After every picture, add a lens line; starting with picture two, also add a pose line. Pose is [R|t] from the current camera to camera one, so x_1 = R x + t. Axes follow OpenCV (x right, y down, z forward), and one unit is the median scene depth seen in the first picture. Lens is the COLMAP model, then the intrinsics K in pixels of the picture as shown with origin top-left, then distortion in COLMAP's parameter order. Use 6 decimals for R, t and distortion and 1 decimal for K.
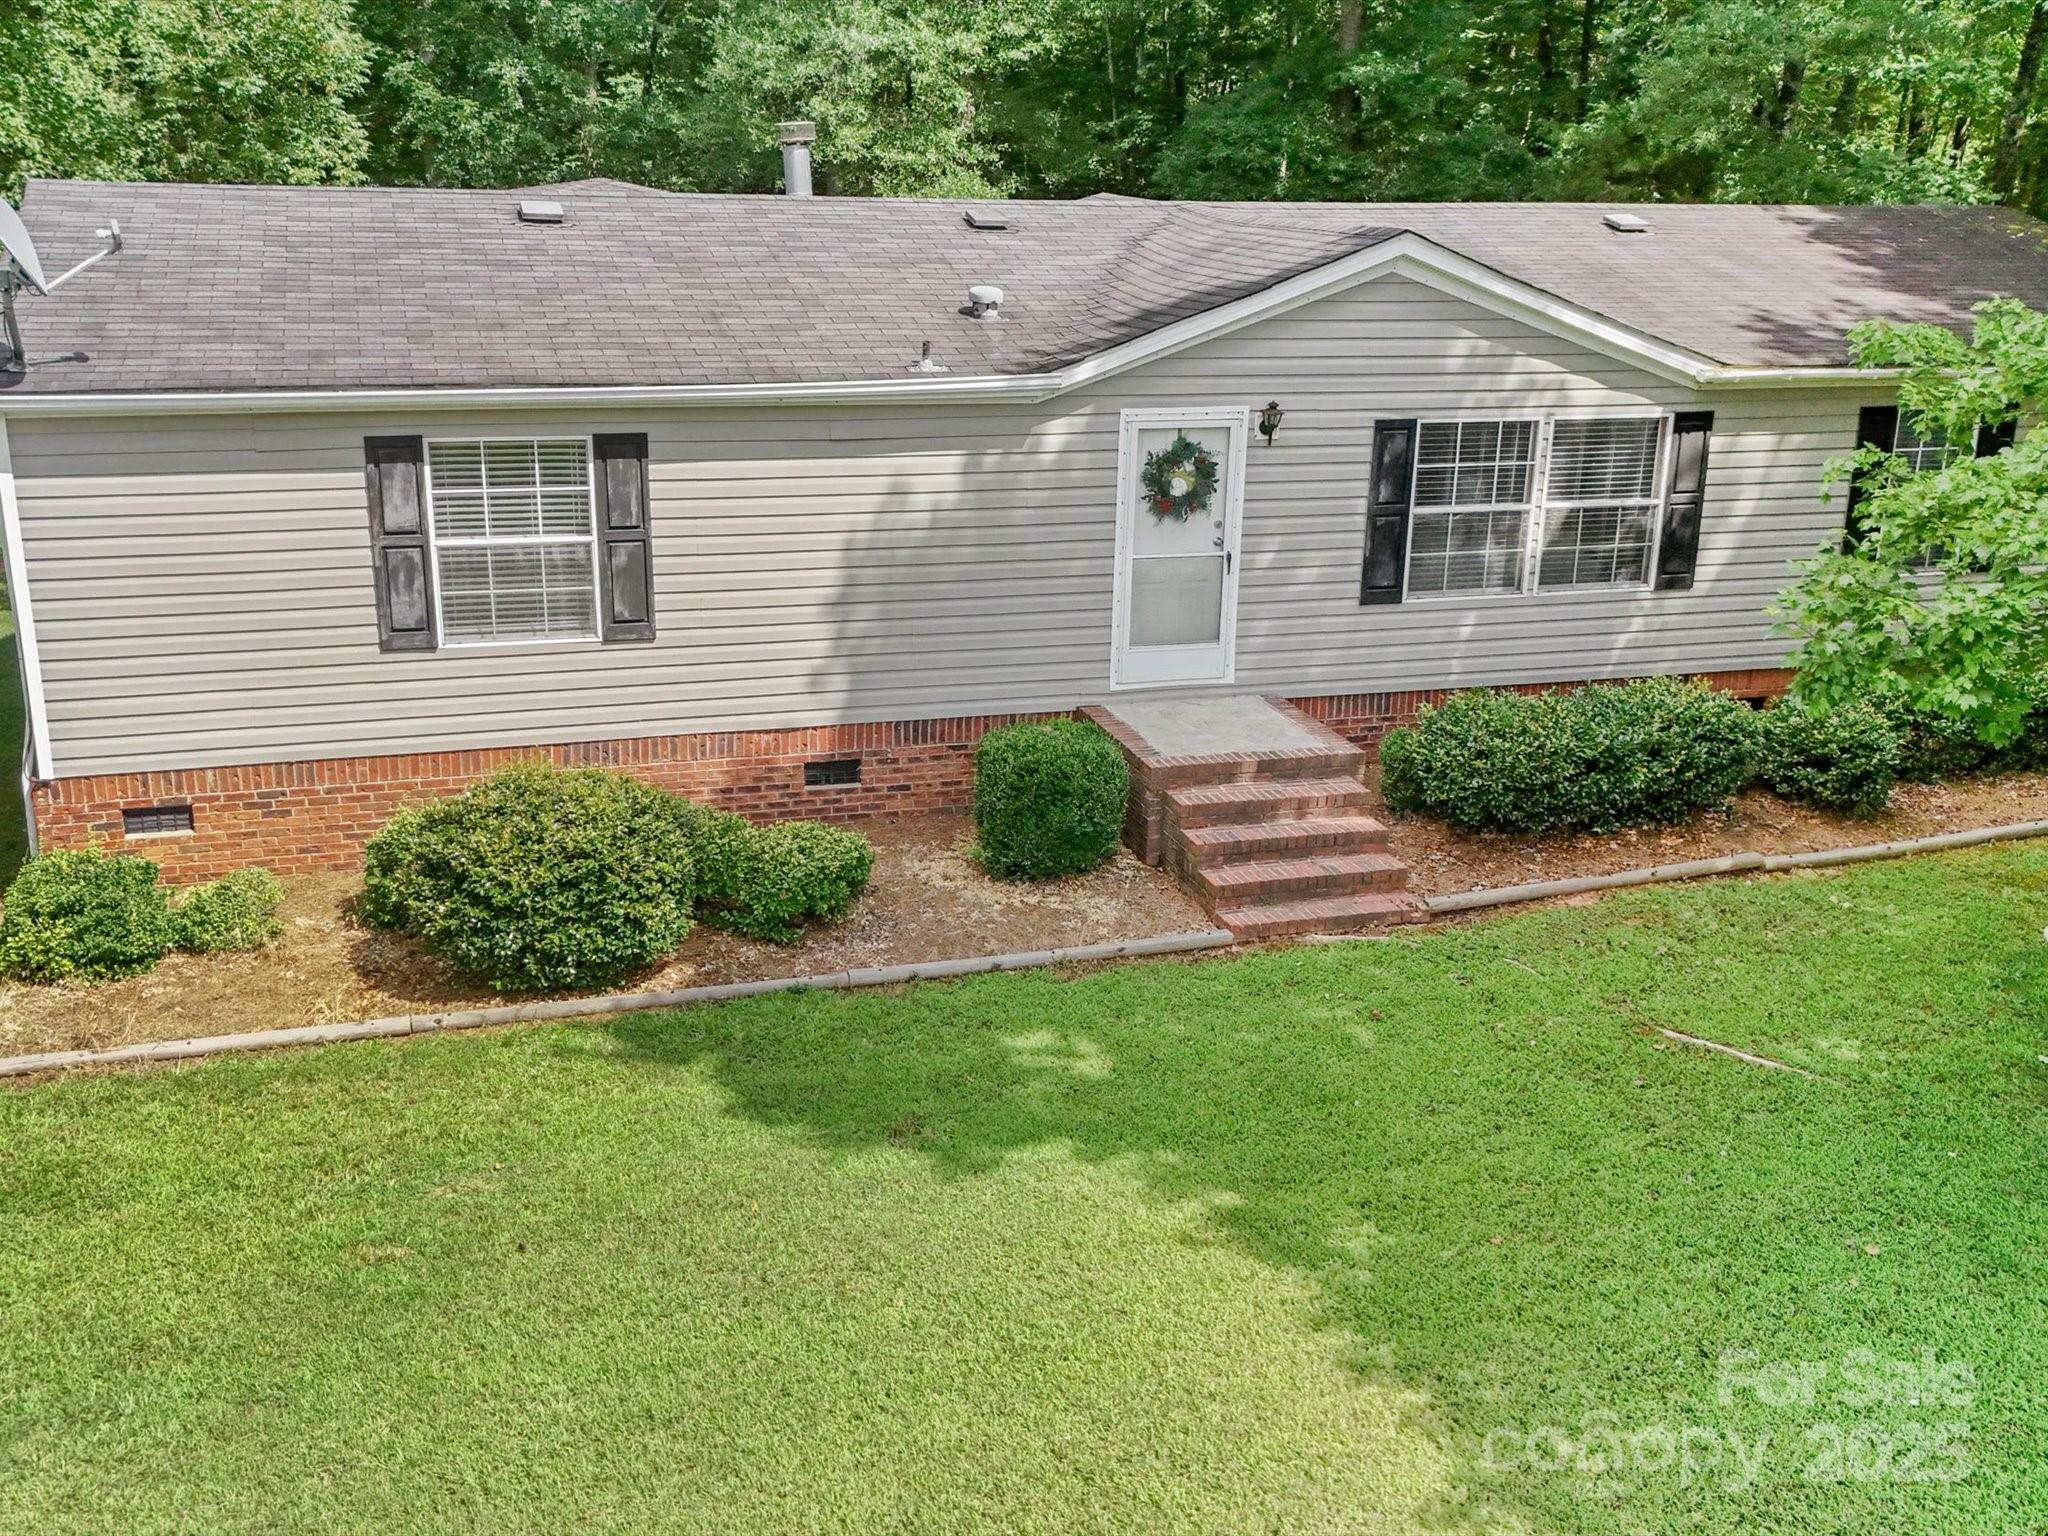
lens RADIAL K [[2147.6, 0, 1013.6], [0, 2147.6, 773.3], [0, 0, 1]] dist [0.080098, 0.000000]
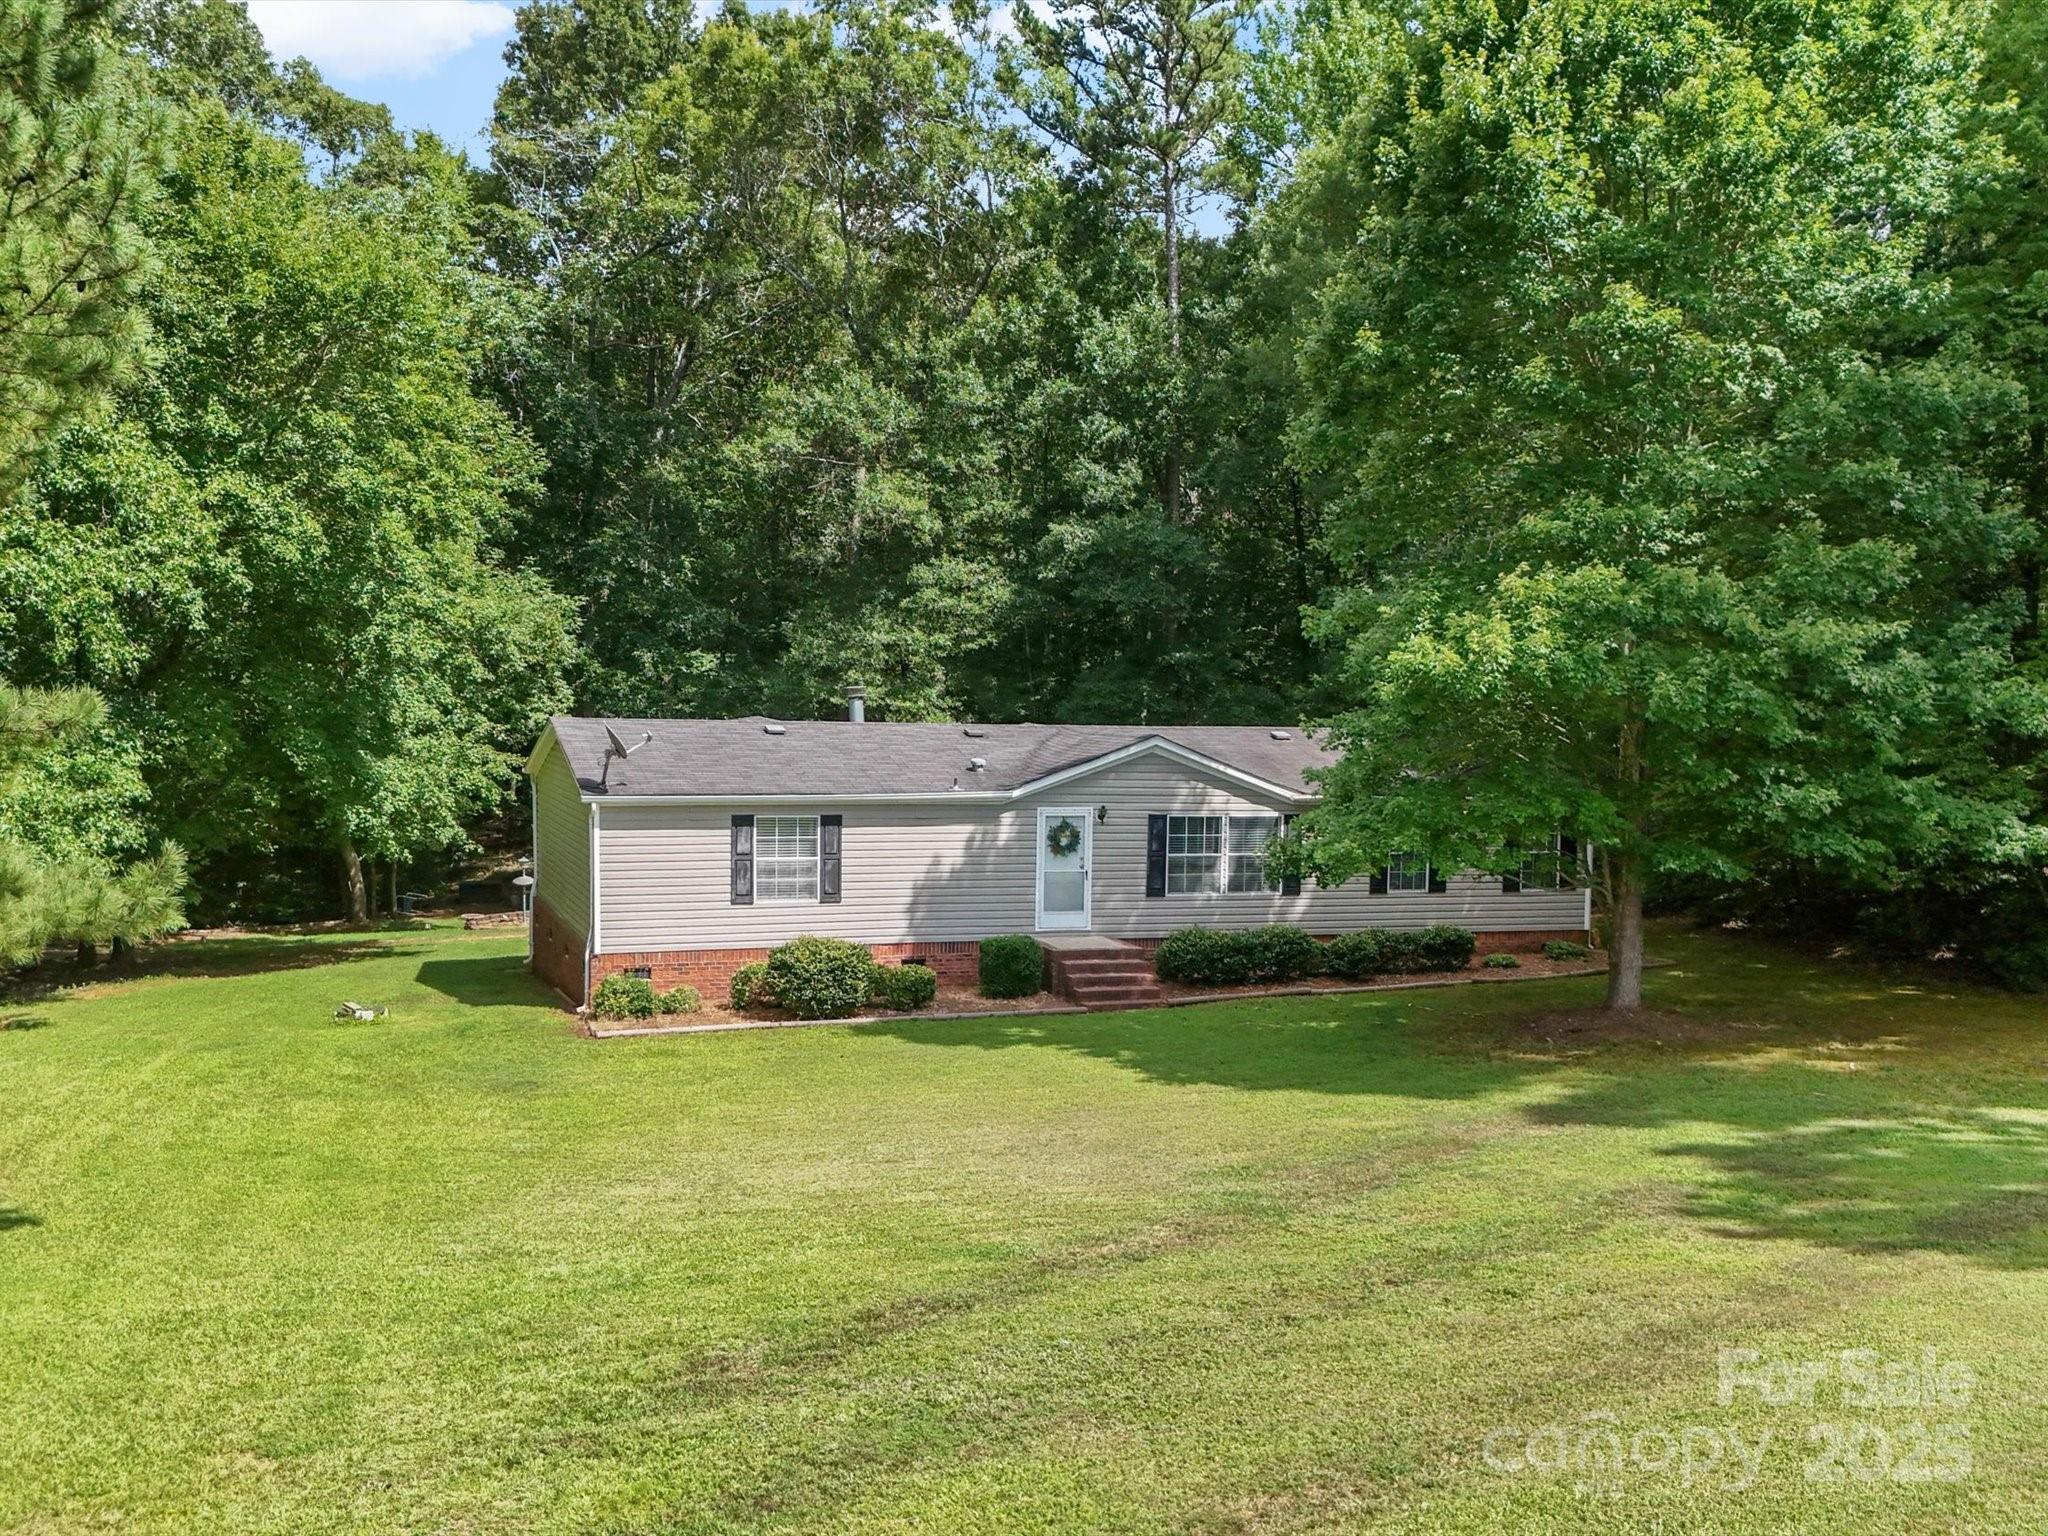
lens RADIAL K [[2147.6, 0, 1019.4], [0, 2147.6, 782.8], [0, 0, 1]] dist [0.080098, 0.000000]
pose [[0.999137, -0.002649, 0.041462, -0.065874], [0.012429, 0.971316, -0.237466, 0.352233], [-0.039644, 0.237776, 0.970511, -1.248796]]
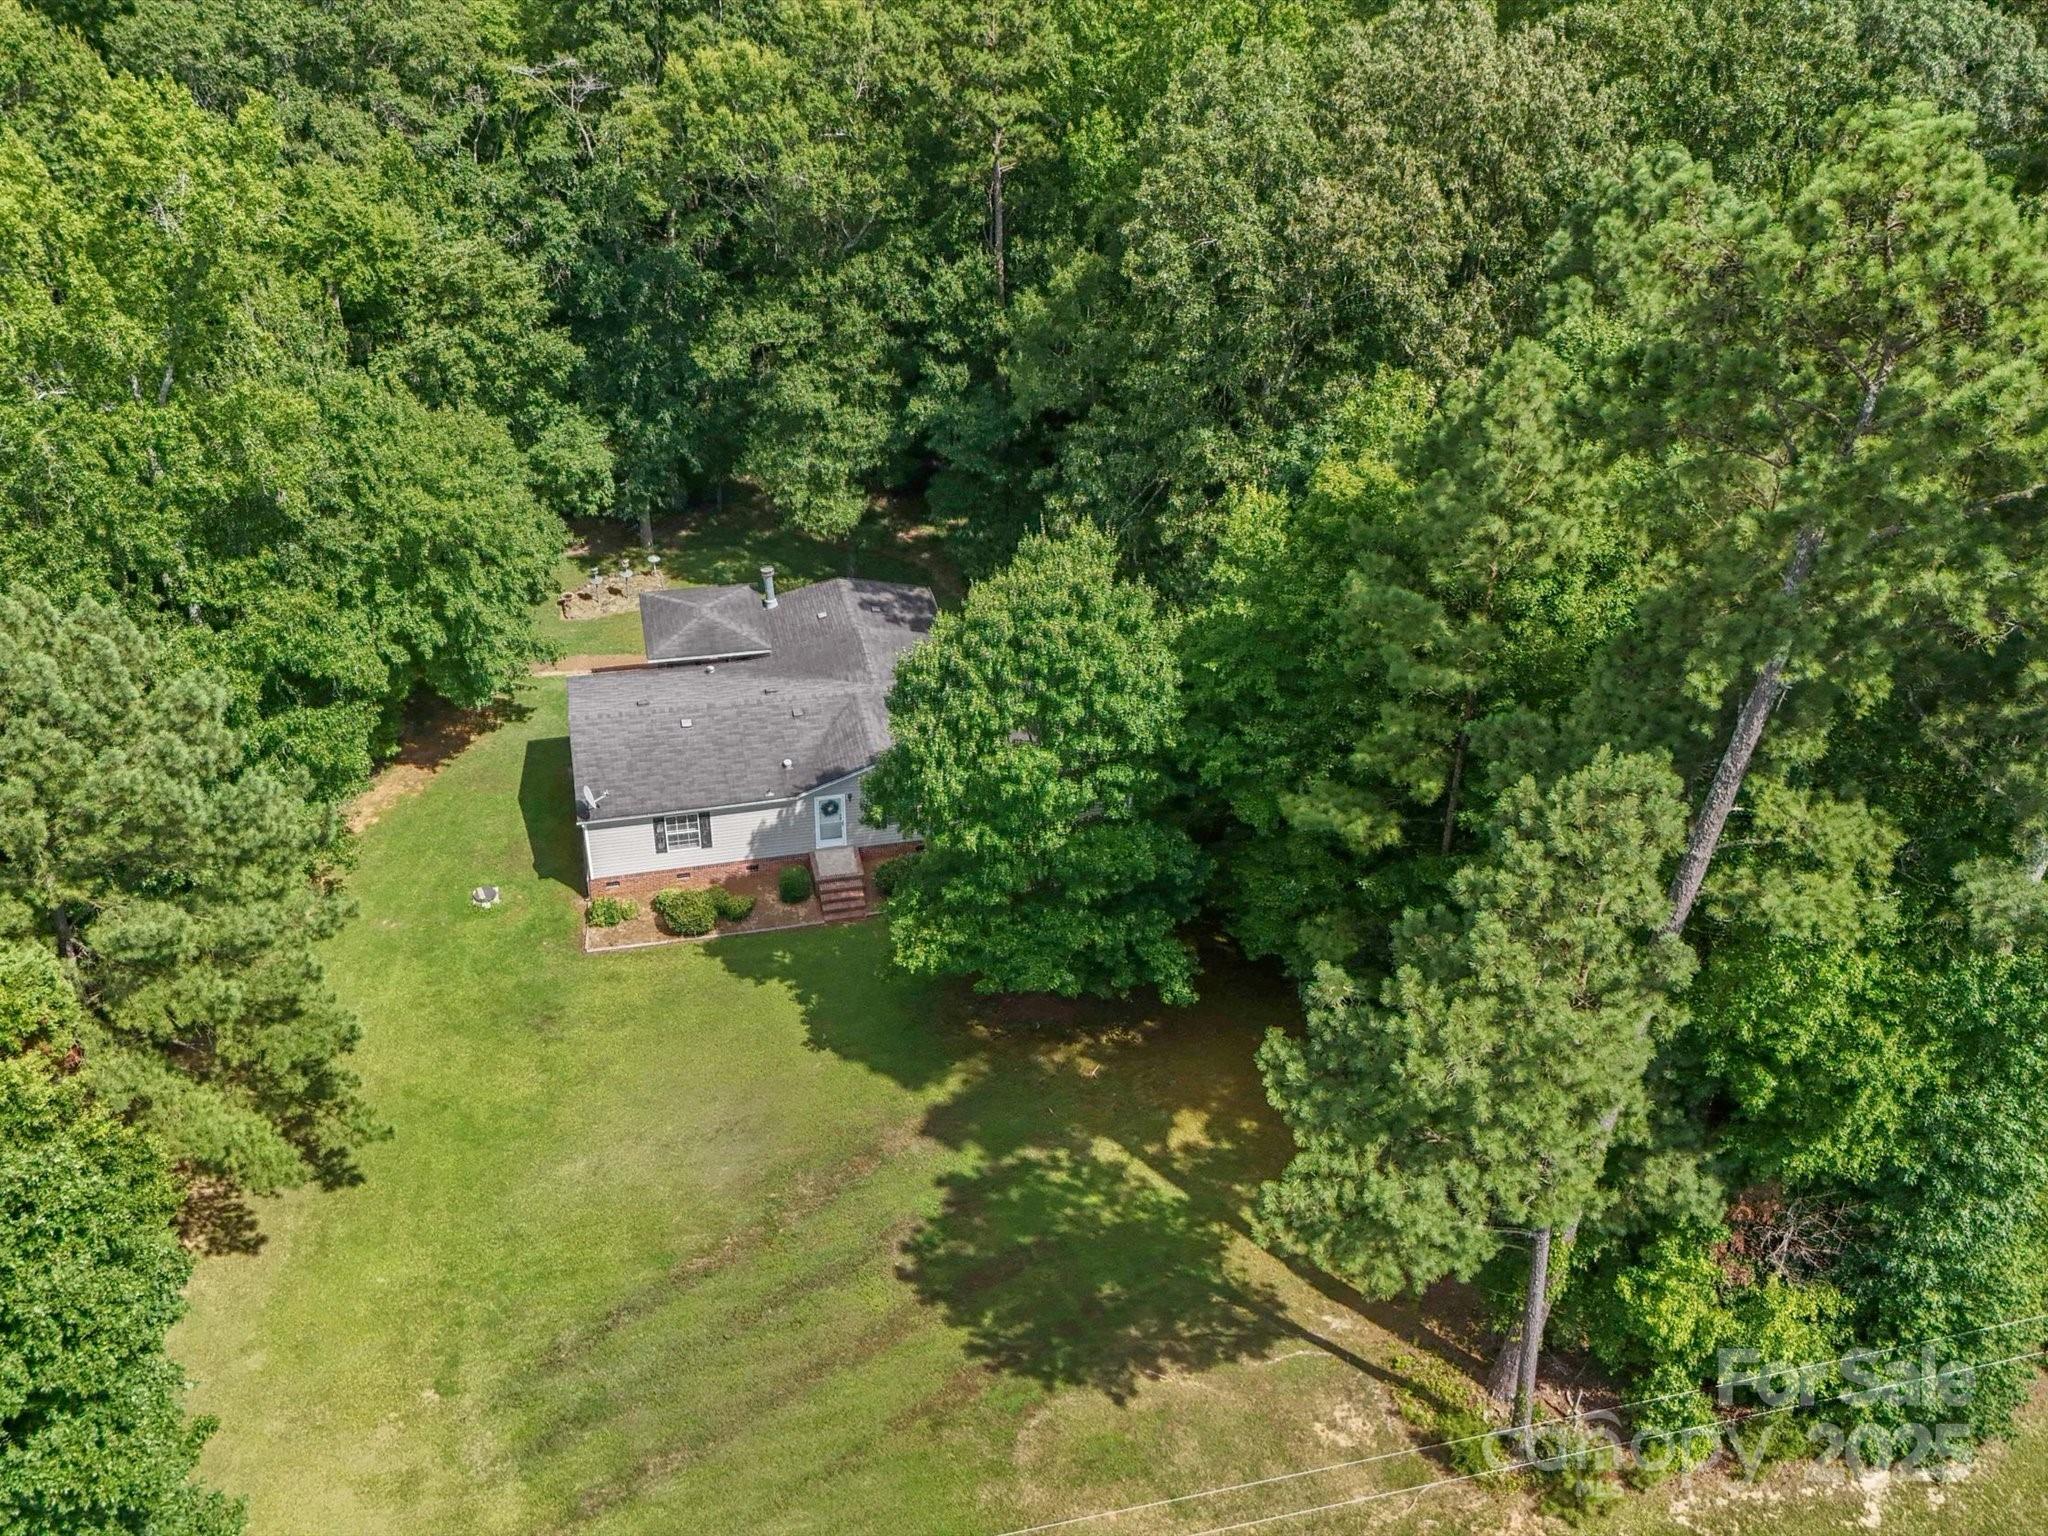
lens RADIAL K [[2147.6, 0, 1027.8], [0, 2147.6, 764.7], [0, 0, 1]] dist [0.080098, 0.000000]
pose [[0.997270, 0.044758, -0.058736, 0.753852], [-0.025461, 0.955020, 0.295445, -1.568274], [0.069317, -0.293143, 0.953552, -3.235026]]
